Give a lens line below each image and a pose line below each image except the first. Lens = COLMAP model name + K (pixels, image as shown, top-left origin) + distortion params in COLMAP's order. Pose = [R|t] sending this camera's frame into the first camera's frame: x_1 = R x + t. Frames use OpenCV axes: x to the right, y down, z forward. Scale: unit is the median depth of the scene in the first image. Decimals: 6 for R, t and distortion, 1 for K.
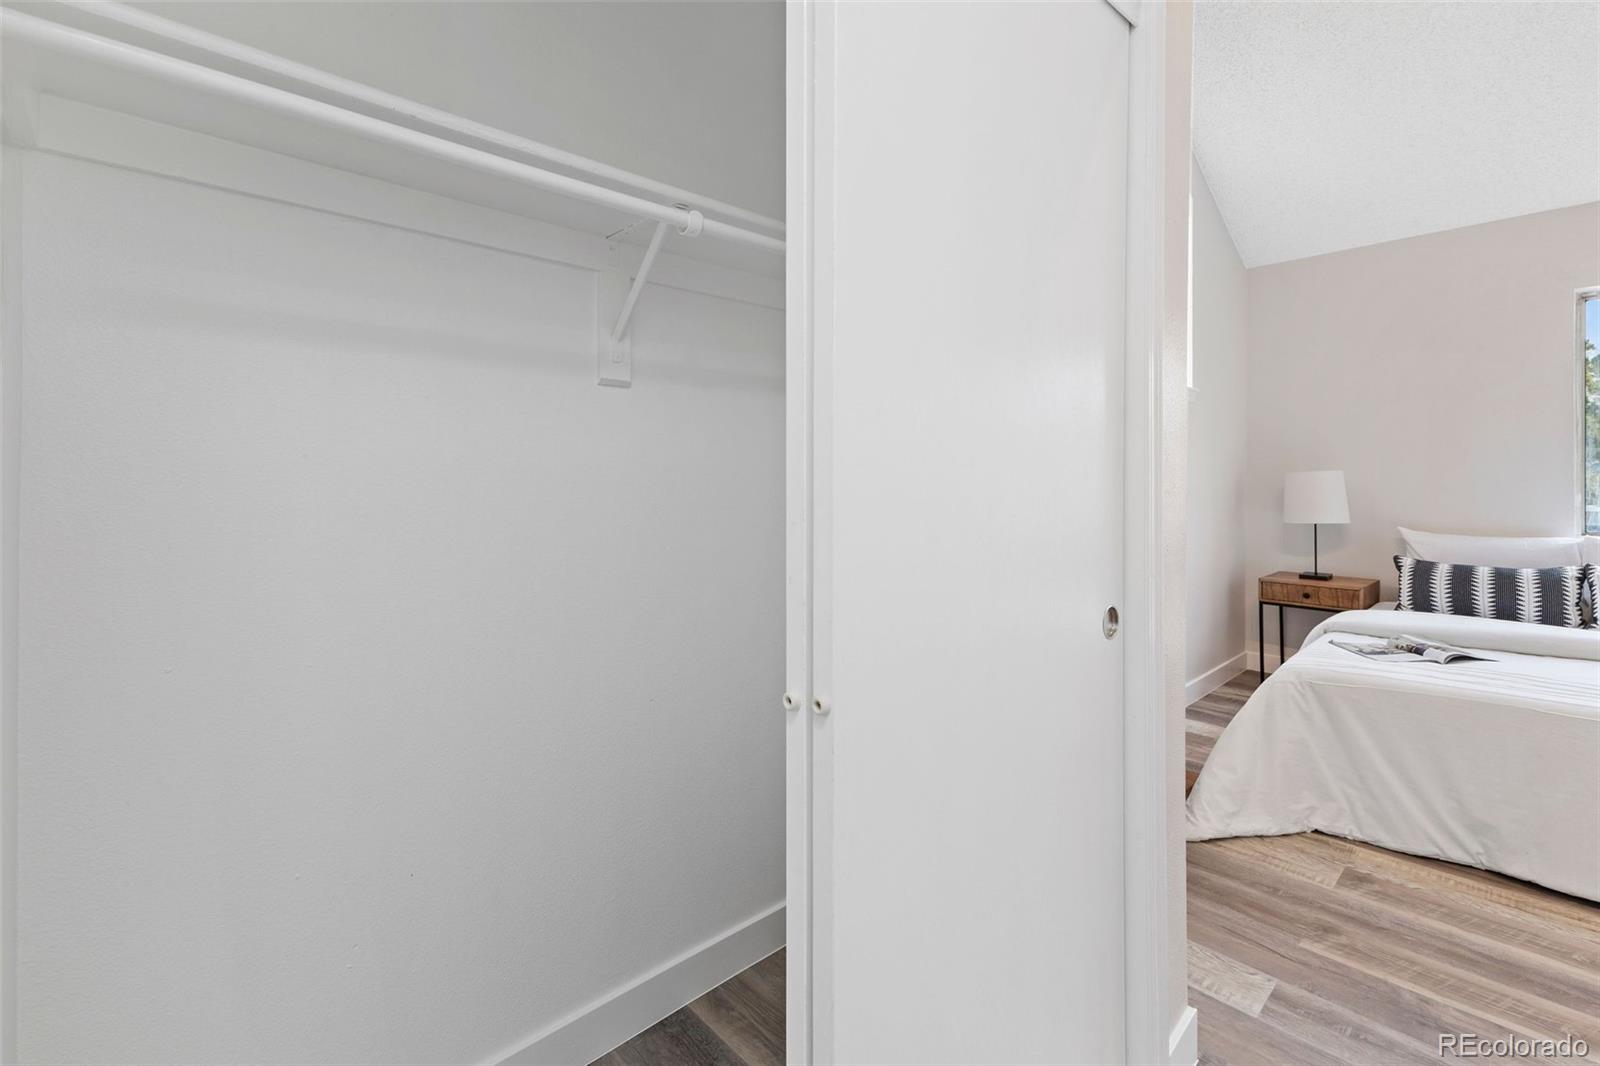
lens RADIAL K [[706.4, 0, 777.1], [0, 706.4, 471.4], [0, 0, 1]] dist [-0.000340, -0.001341]
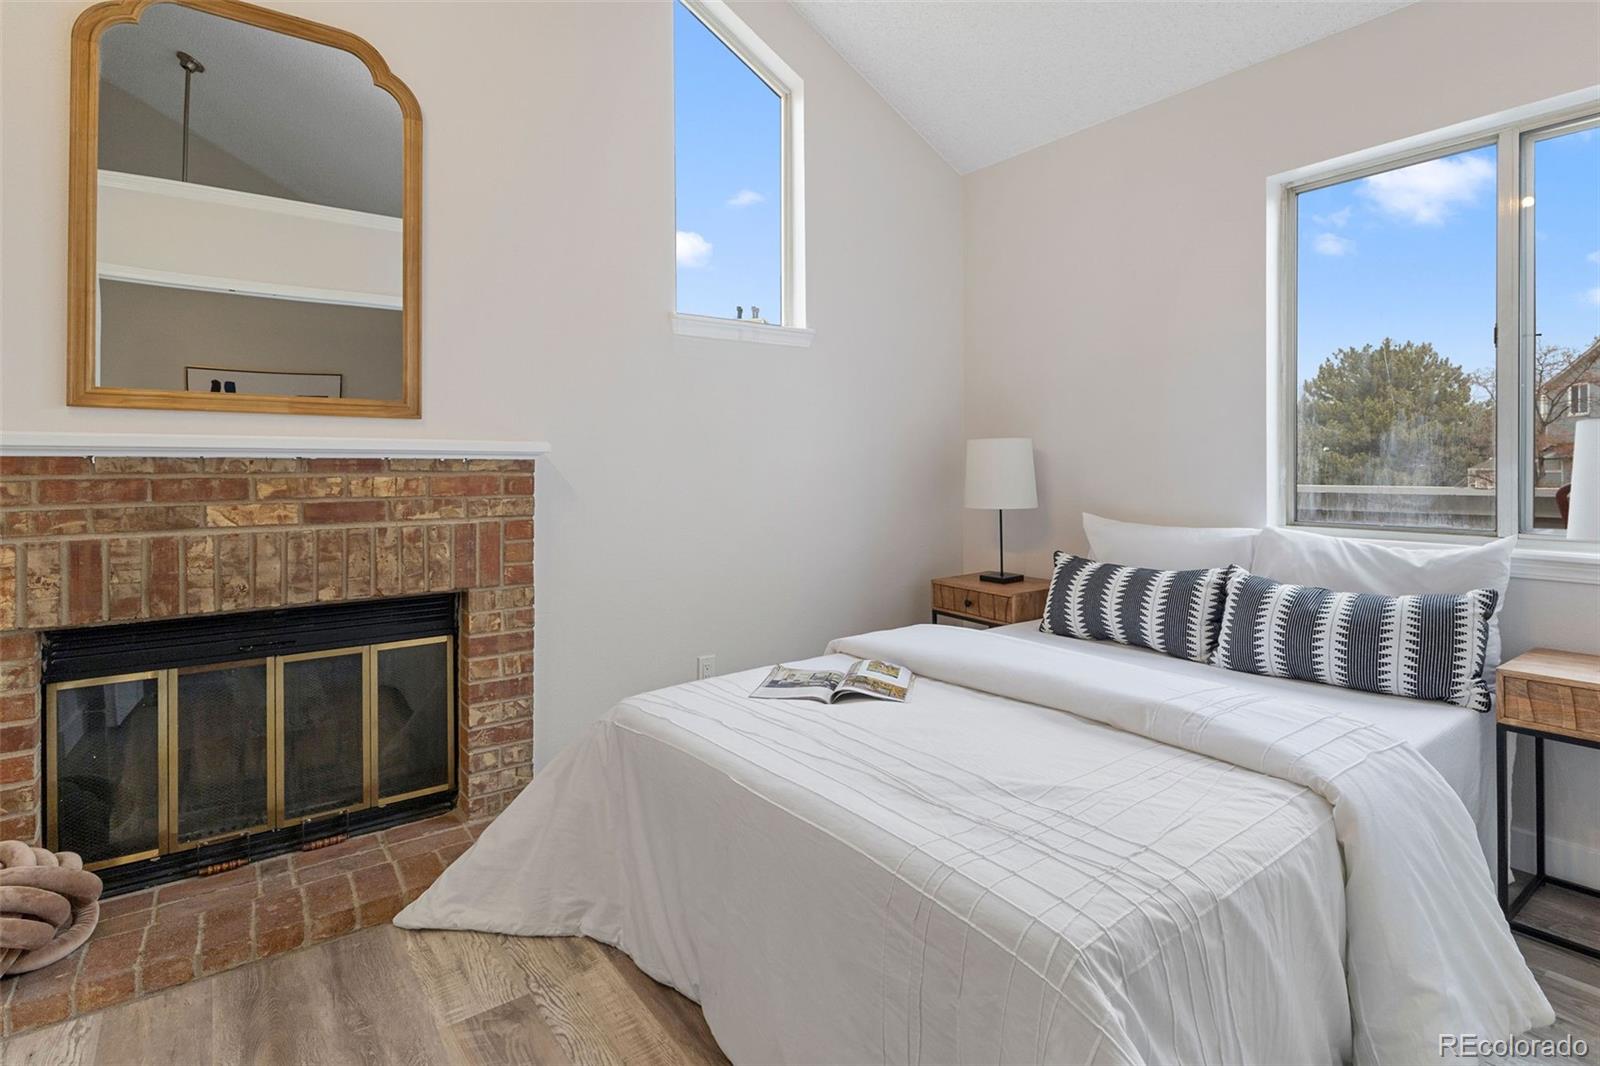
lens RADIAL K [[795.6, 0, 803.7], [0, 795.6, 465.8], [0, 0, 1]] dist [0.014206, -0.000304]
pose [[0.995211, -0.003822, -0.097678, 0.815253], [0.004988, 0.999919, 0.011700, 0.022467], [0.097625, -0.012131, 0.995149, 0.172308]]
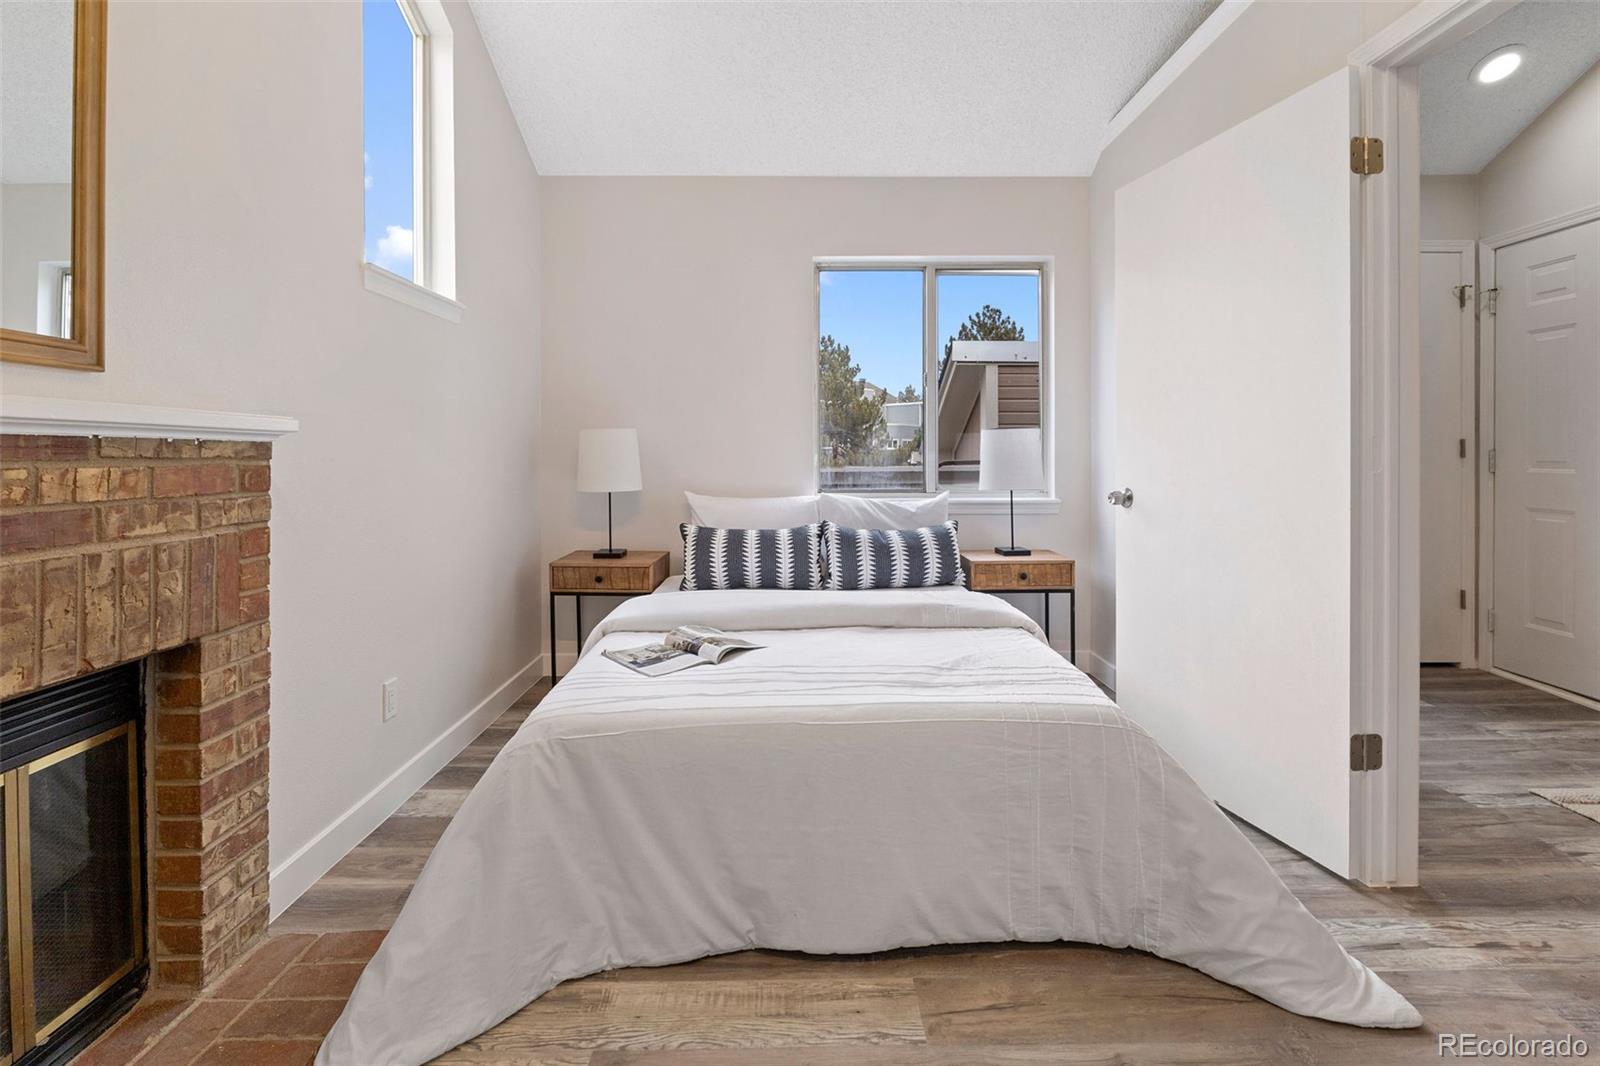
lens RADIAL K [[746.9, 0, 795.4], [0, 746.9, 452.0], [0, 0, 1]] dist [-0.000395, -0.000801]
pose [[0.660931, 0.000783, 0.750446, 0.307032], [-0.007527, 0.999956, 0.005586, 0.025716], [-0.750409, -0.009341, 0.660908, 0.313959]]
